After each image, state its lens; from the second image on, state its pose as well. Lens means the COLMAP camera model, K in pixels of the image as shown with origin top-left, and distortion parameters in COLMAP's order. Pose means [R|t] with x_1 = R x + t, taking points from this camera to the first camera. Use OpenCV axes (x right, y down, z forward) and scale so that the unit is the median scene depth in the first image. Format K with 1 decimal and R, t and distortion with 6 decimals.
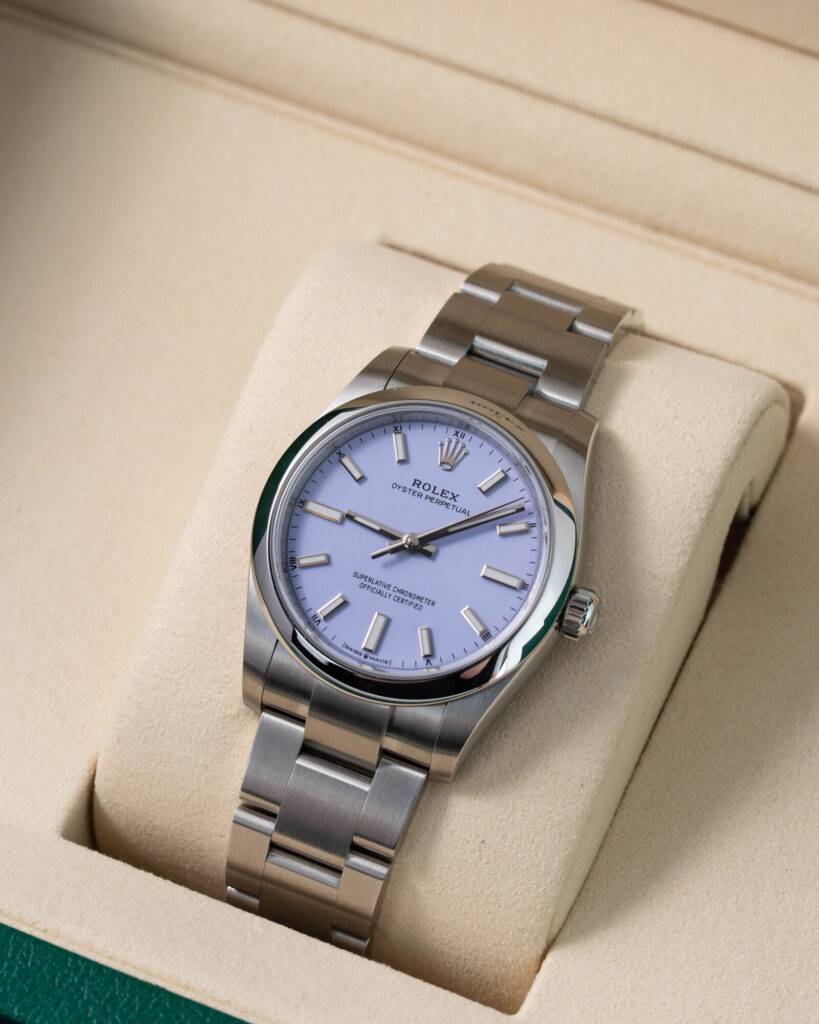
lens RADIAL K [[3792.7, 0, 405.7], [0, 3792.7, 513.0], [0, 0, 1]] dist [0.027792, 0.000000]
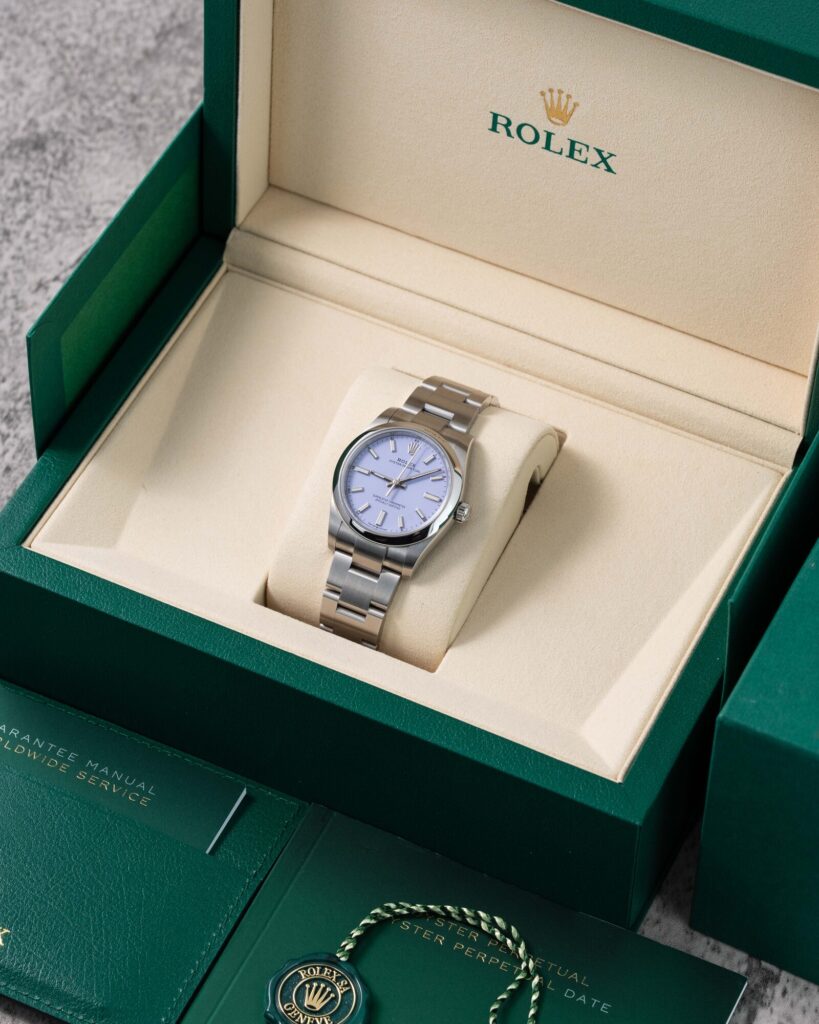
lens RADIAL K [[3792.7, 0, 411.3], [0, 3792.7, 511.4], [0, 0, 1]] dist [0.027792, 0.000000]
pose [[0.999182, 0.019425, -0.035468, 0.099115], [-0.021864, 0.997326, -0.069741, 0.197835], [0.034019, 0.070459, 0.996934, -1.473765]]
